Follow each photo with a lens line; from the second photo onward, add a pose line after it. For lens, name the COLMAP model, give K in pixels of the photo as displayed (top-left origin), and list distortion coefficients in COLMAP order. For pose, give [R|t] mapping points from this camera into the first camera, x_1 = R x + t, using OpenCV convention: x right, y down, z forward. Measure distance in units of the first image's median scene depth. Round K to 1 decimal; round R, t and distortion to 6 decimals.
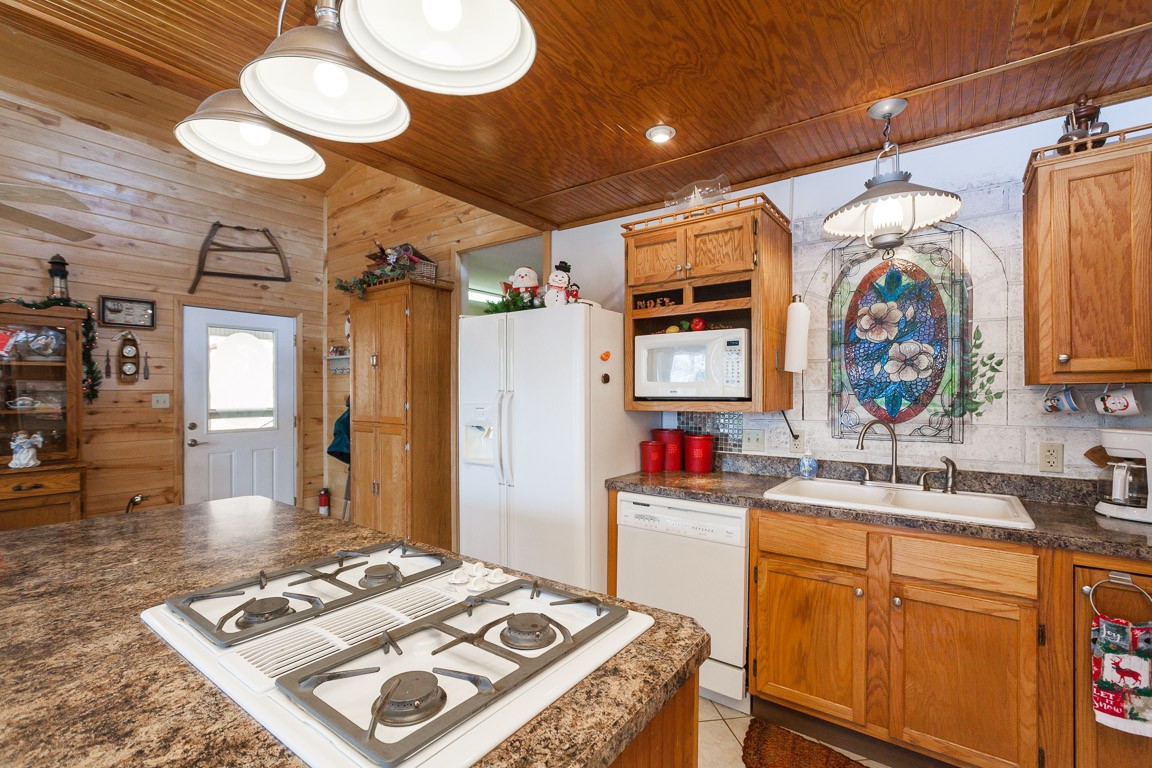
lens RADIAL K [[510.1, 0, 576.0], [0, 510.1, 384.0], [0, 0, 1]] dist [-0.043163, 0.018262]
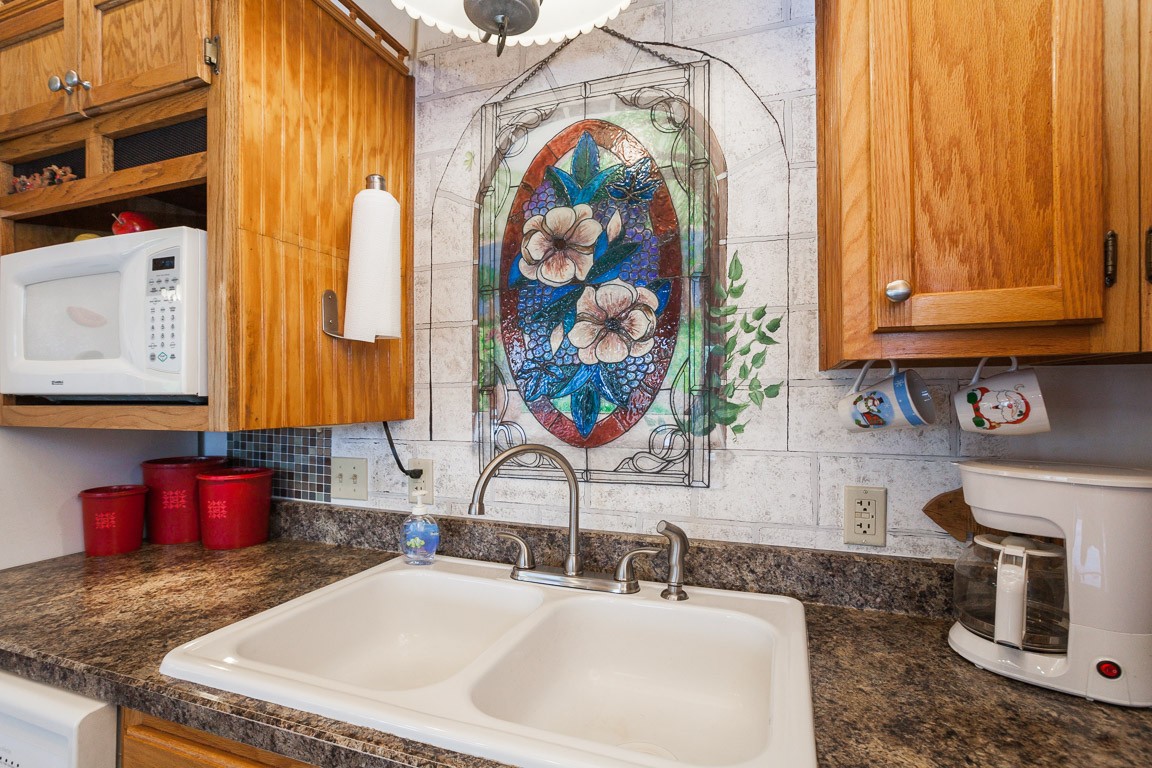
lens RADIAL K [[476.7, 0, 539.3], [0, 476.7, 388.5], [0, 0, 1]] dist [-0.037530, 0.015275]
pose [[0.986657, 0.000204, 0.162812, 0.527502], [-0.001171, 0.999982, 0.005844, 0.017449], [-0.162808, -0.005956, 0.986640, 0.559257]]
